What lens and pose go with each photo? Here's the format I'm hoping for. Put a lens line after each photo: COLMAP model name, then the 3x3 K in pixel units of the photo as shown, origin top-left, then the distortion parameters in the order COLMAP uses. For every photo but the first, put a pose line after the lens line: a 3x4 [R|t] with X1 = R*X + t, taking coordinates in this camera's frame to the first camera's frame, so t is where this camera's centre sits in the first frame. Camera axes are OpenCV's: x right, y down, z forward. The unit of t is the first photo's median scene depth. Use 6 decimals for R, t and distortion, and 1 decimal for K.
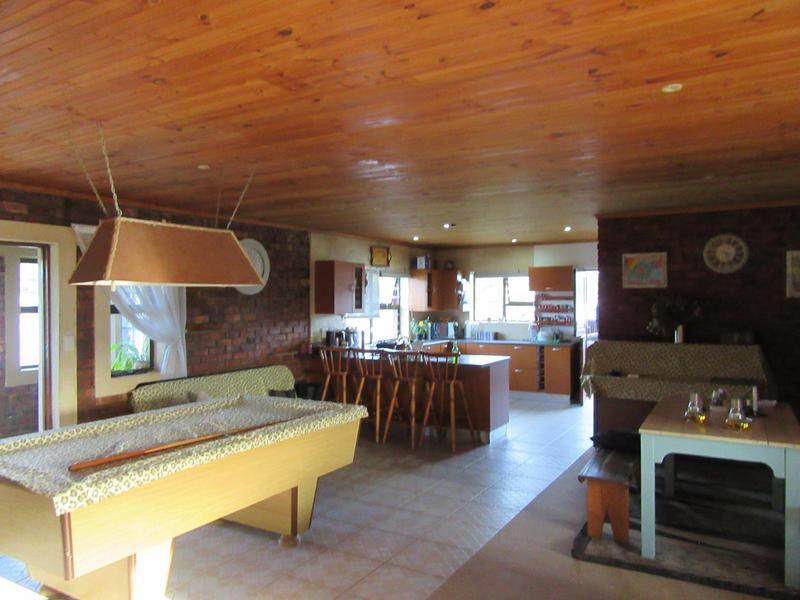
lens RADIAL K [[596.7, 0, 399.7], [0, 596.7, 299.1], [0, 0, 1]] dist [0.007879, 0.007505]
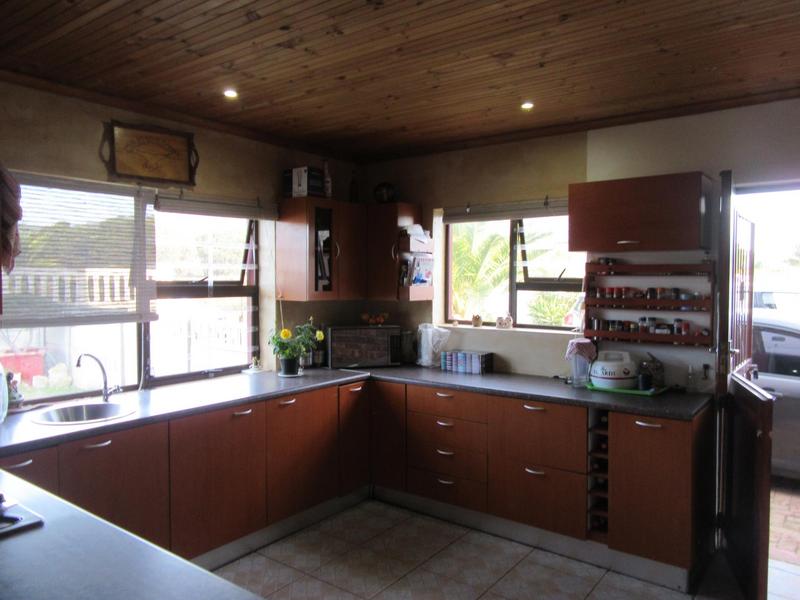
lens RADIAL K [[596.7, 0, 401.3], [0, 596.7, 297.0], [0, 0, 1]] dist [0.007879, 0.007505]
pose [[0.993290, 0.008074, -0.115369, 0.163418], [-0.004128, 0.999400, 0.034403, 0.003252], [0.115578, -0.033696, 0.992727, 0.649117]]
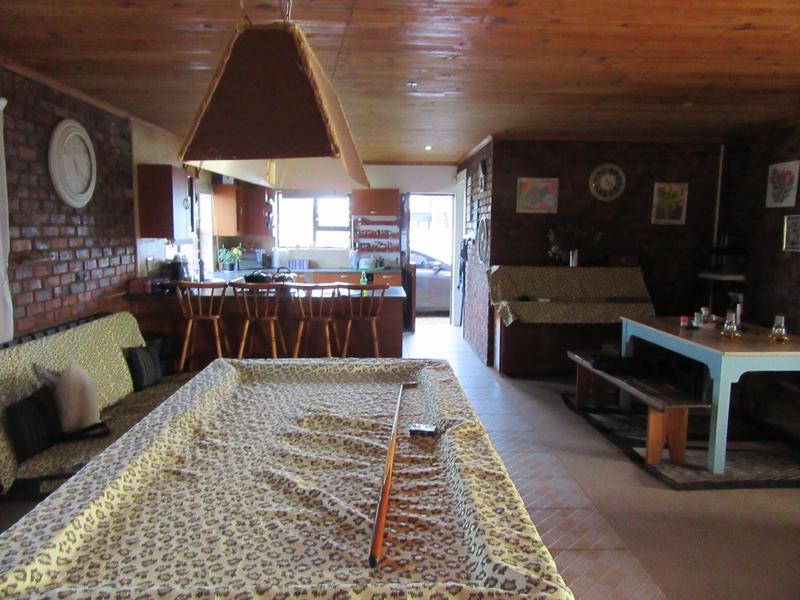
lens RADIAL K [[596.7, 0, 398.2], [0, 596.7, 300.1], [0, 0, 1]] dist [0.007879, 0.007505]
pose [[0.839349, -0.052535, 0.541049, -0.236983], [-0.013884, 0.992922, 0.117951, 0.008045], [-0.543416, -0.106514, 0.832679, 0.188289]]
